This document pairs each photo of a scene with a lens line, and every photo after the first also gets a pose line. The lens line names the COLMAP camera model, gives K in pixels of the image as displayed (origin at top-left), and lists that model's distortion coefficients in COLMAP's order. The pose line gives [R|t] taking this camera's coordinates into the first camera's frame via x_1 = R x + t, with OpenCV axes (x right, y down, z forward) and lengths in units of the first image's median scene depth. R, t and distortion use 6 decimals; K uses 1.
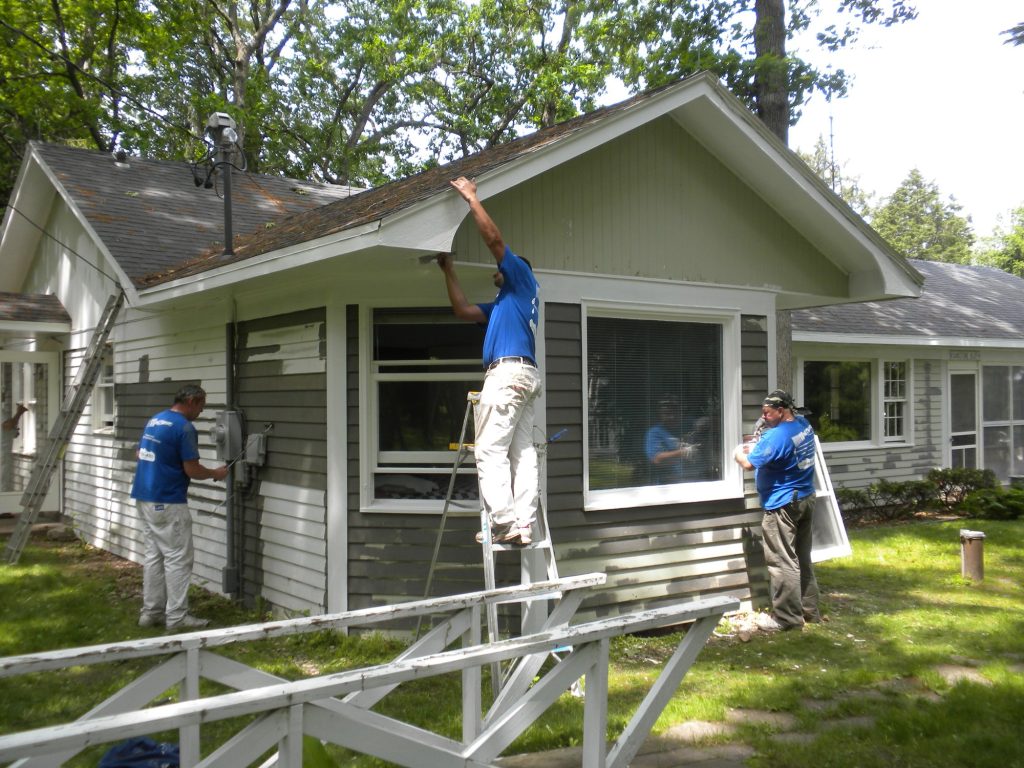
lens RADIAL K [[1038.4, 0, 489.3], [0, 1038.4, 387.5], [0, 0, 1]] dist [-0.024242, -0.031500]
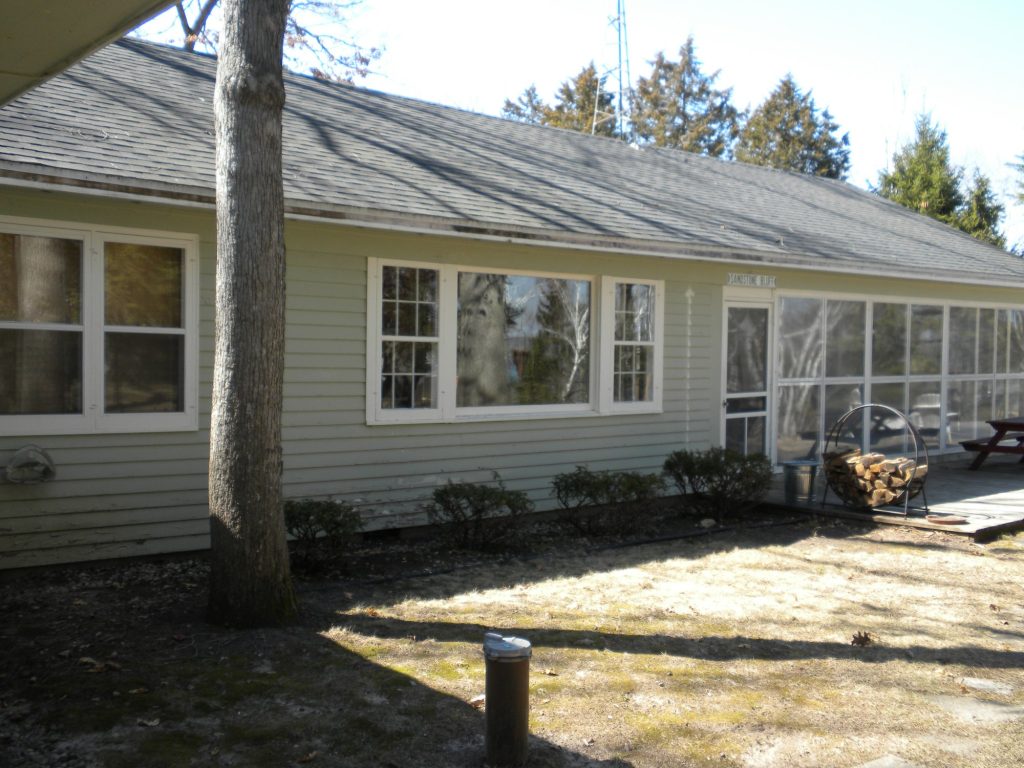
lens RADIAL K [[1038.4, 0, 489.3], [0, 1038.4, 387.5], [0, 0, 1]] dist [-0.024242, -0.031500]
pose [[0.997409, 0.023482, 0.068006, 0.257446], [-0.026959, 0.998352, 0.050669, 0.010425], [-0.066704, -0.052371, 0.996397, 0.351033]]
